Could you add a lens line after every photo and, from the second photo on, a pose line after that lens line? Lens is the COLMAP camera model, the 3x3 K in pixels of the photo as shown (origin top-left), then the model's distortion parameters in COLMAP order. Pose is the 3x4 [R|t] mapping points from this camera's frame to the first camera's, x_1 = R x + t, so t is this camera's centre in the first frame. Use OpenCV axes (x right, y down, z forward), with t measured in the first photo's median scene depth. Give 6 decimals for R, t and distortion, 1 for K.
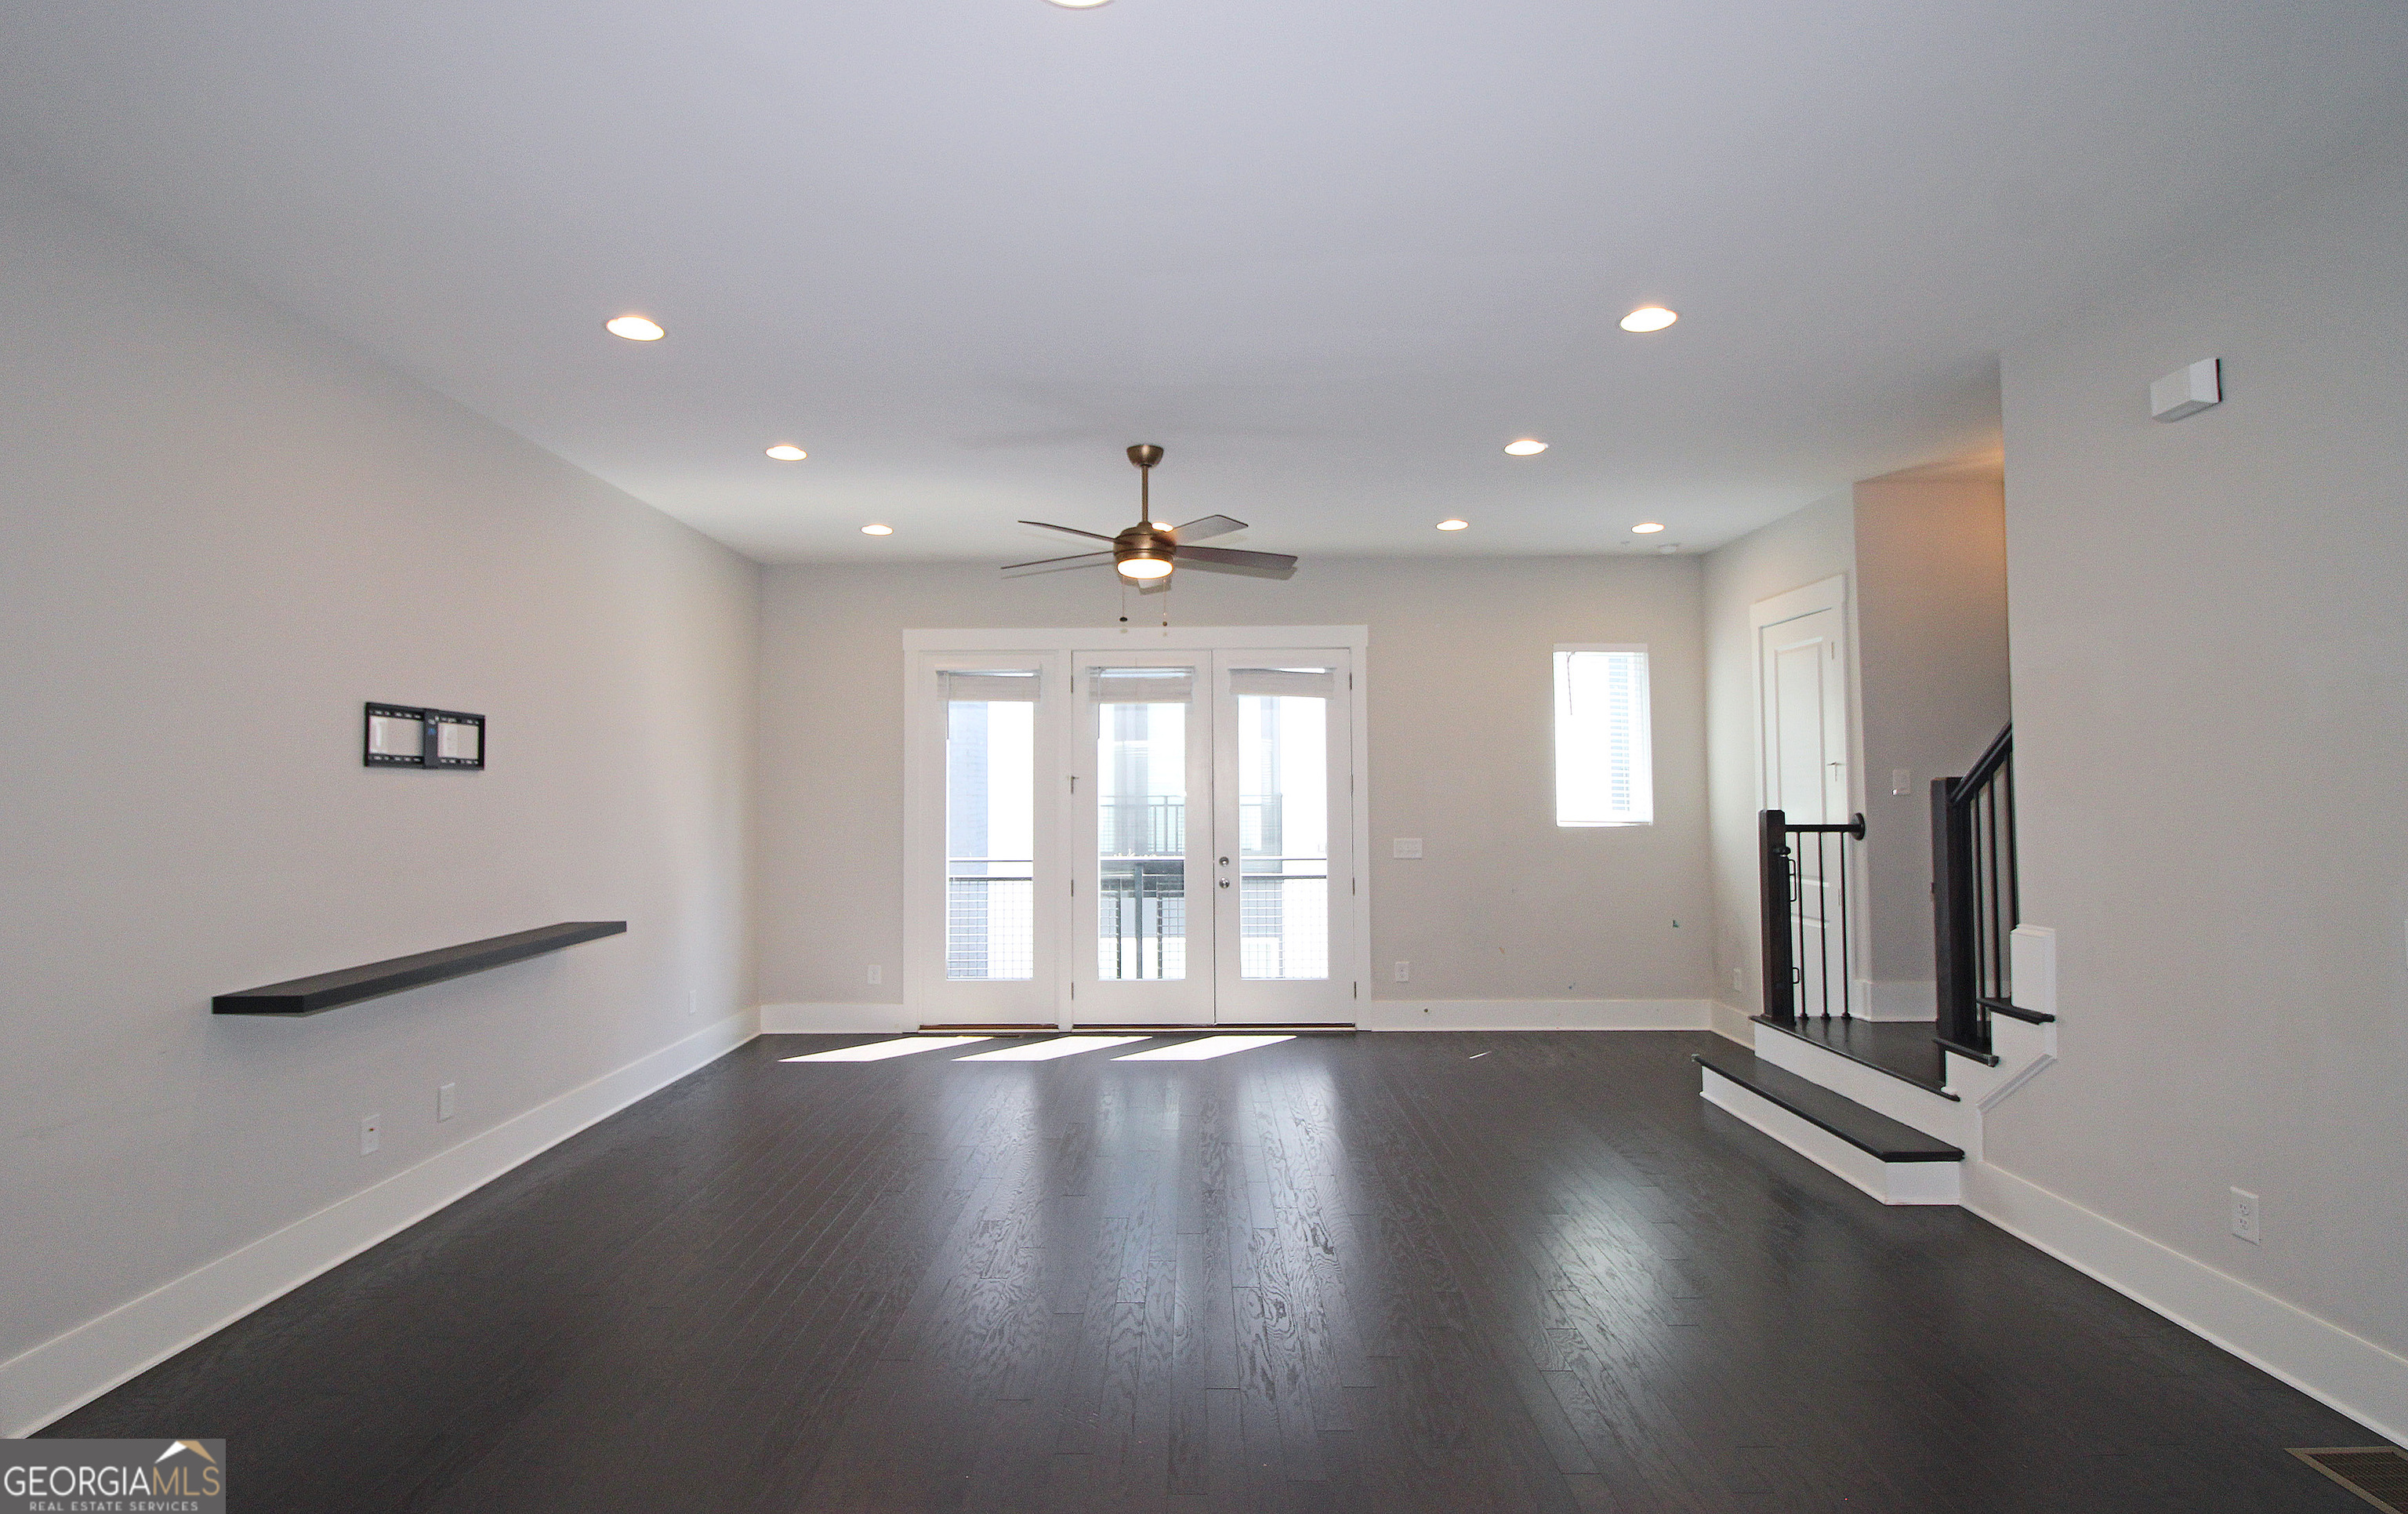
lens RADIAL K [[1162.2, 0, 1204.0], [0, 1162.2, 757.0], [0, 0, 1]] dist [-0.003232, -0.000730]
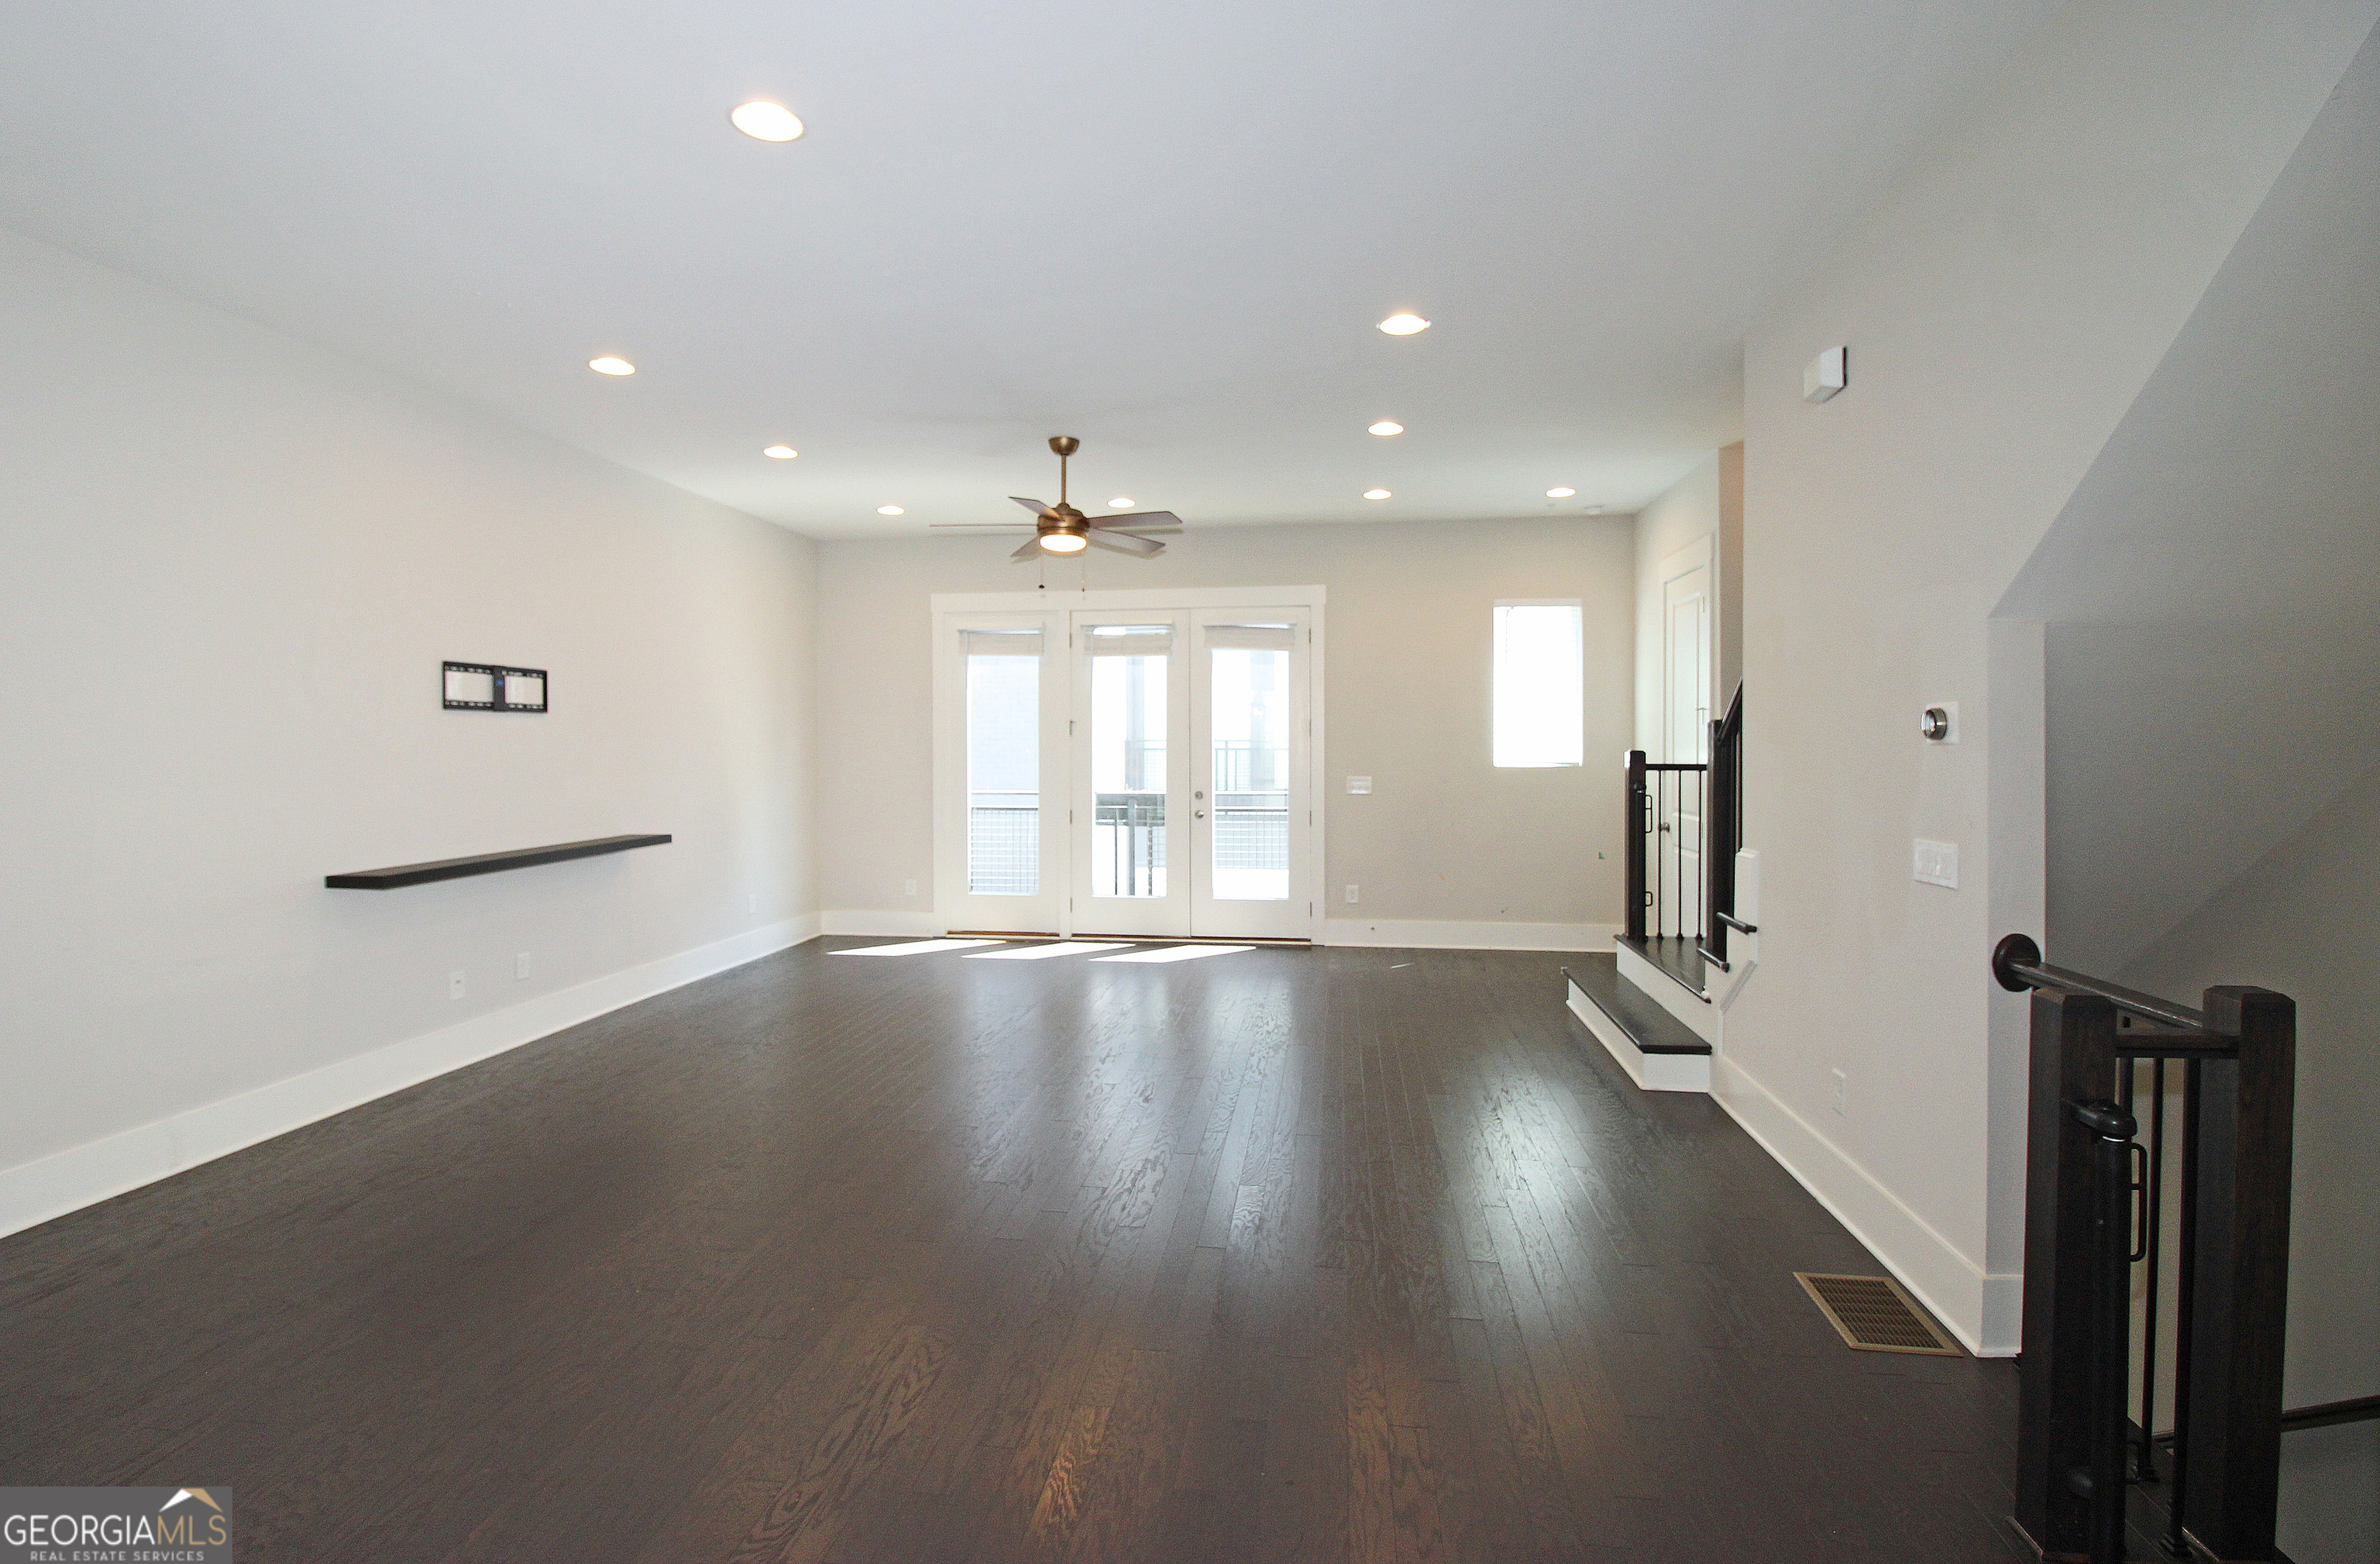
lens RADIAL K [[1096.9, 0, 1190.5], [0, 1096.9, 763.1], [0, 0, 1]] dist [0.000996, -0.010390]
pose [[0.991053, 0.006738, -0.133296, 0.157527], [0.000196, 0.998650, 0.051936, 0.002431], [0.133466, -0.051498, 0.989714, -0.067831]]
